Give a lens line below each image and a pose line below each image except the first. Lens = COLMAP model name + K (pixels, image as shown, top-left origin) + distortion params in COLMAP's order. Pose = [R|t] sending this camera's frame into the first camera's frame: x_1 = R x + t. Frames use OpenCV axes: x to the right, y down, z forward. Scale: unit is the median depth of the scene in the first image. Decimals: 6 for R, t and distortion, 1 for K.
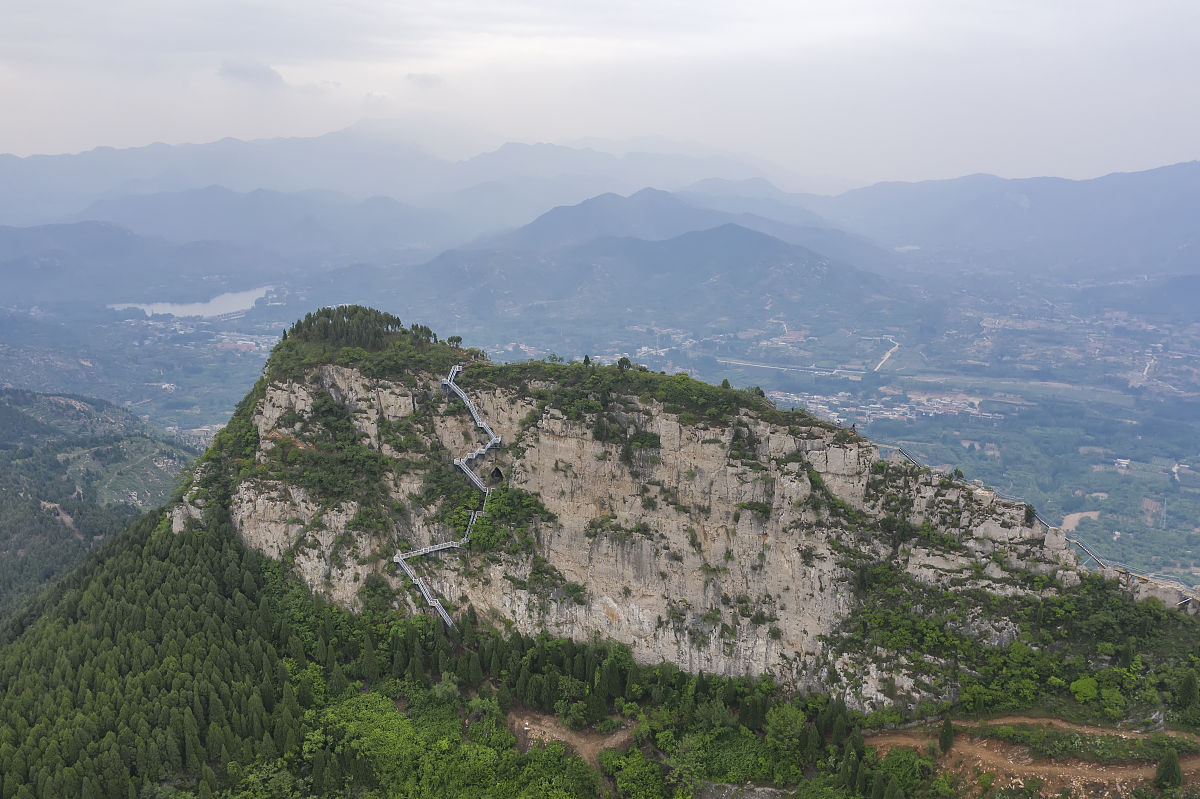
lens RADIAL K [[945.6, 0, 595.5], [0, 945.6, 397.3], [0, 0, 1]] dist [-0.012271, -0.003433]
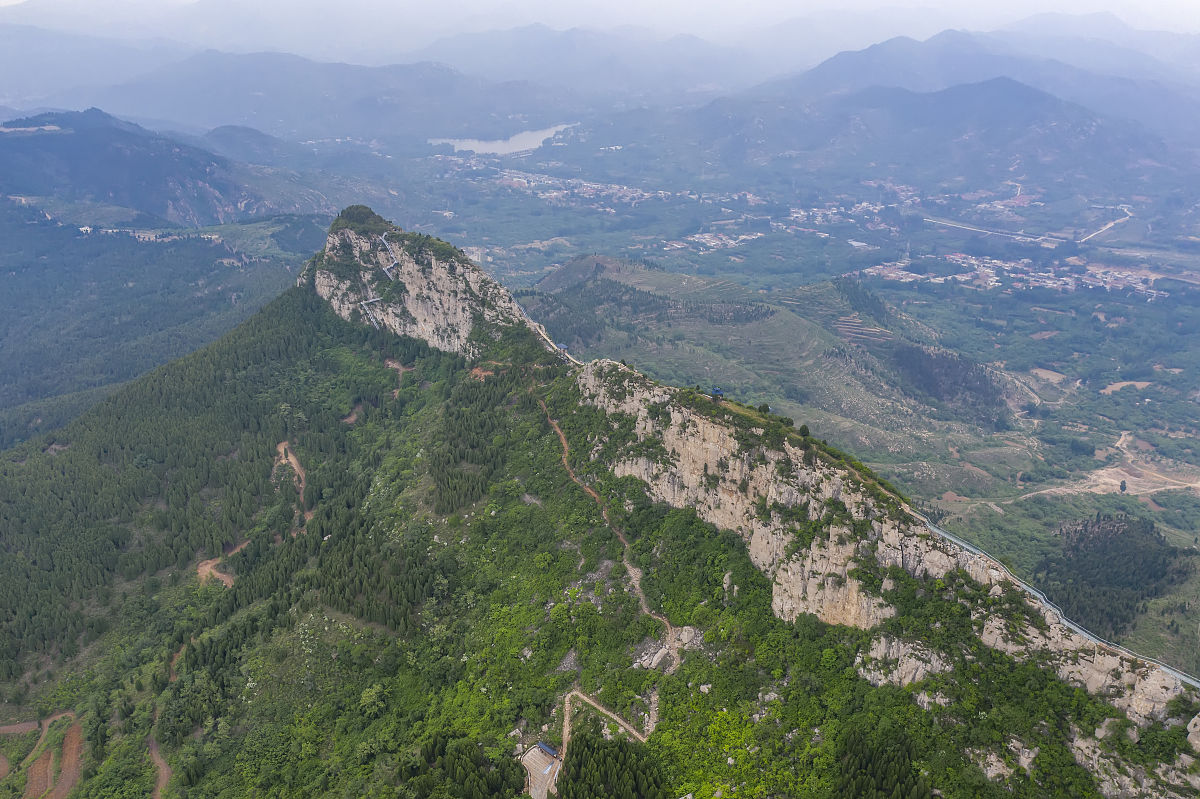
lens RADIAL K [[945.6, 0, 595.5], [0, 945.6, 397.3], [0, 0, 1]] dist [-0.012271, -0.003433]
pose [[0.941619, 0.122782, -0.313495, 1.396648], [-0.067605, 0.981120, 0.181201, -0.107643], [0.329824, -0.149428, 0.932141, -1.445185]]
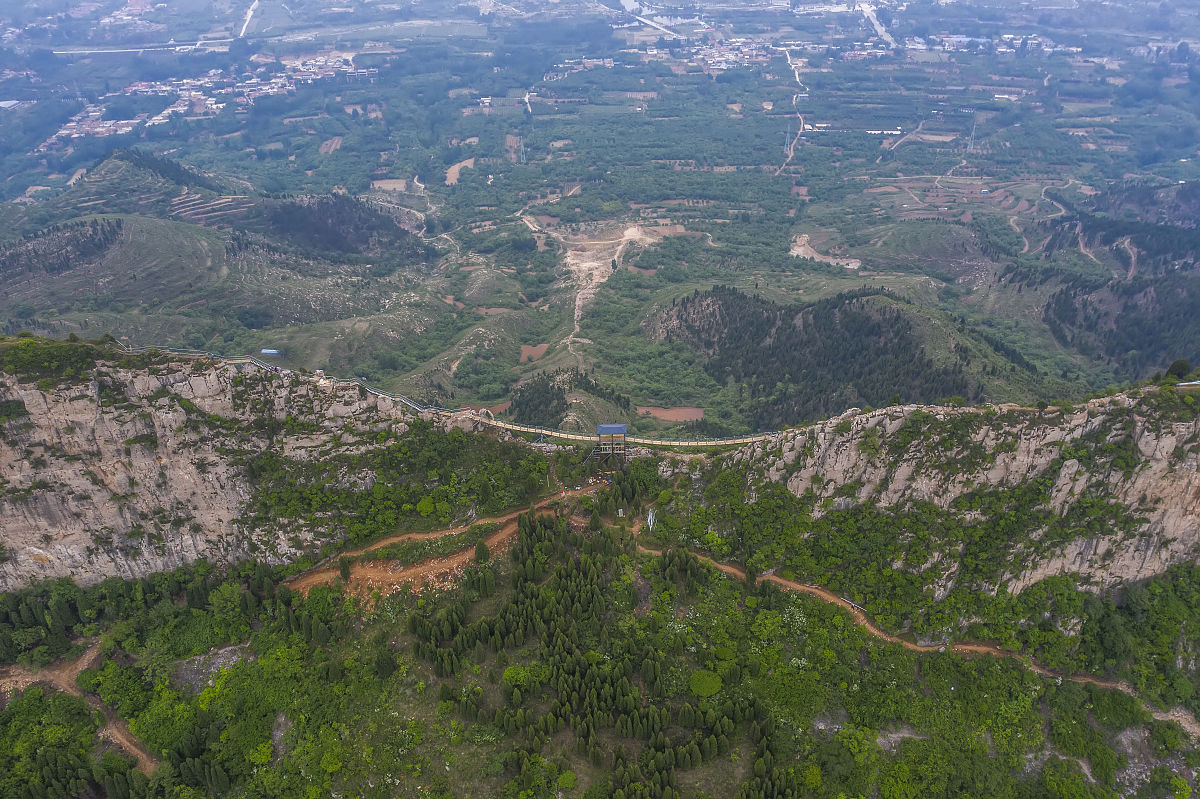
lens RADIAL K [[945.6, 0, 595.5], [0, 945.6, 397.3], [0, 0, 1]] dist [-0.012271, -0.003433]
pose [[0.805748, -0.348052, 0.479198, 0.078968], [0.150267, 0.902765, 0.403032, -0.279263], [-0.572879, -0.252734, 0.779702, -0.155892]]
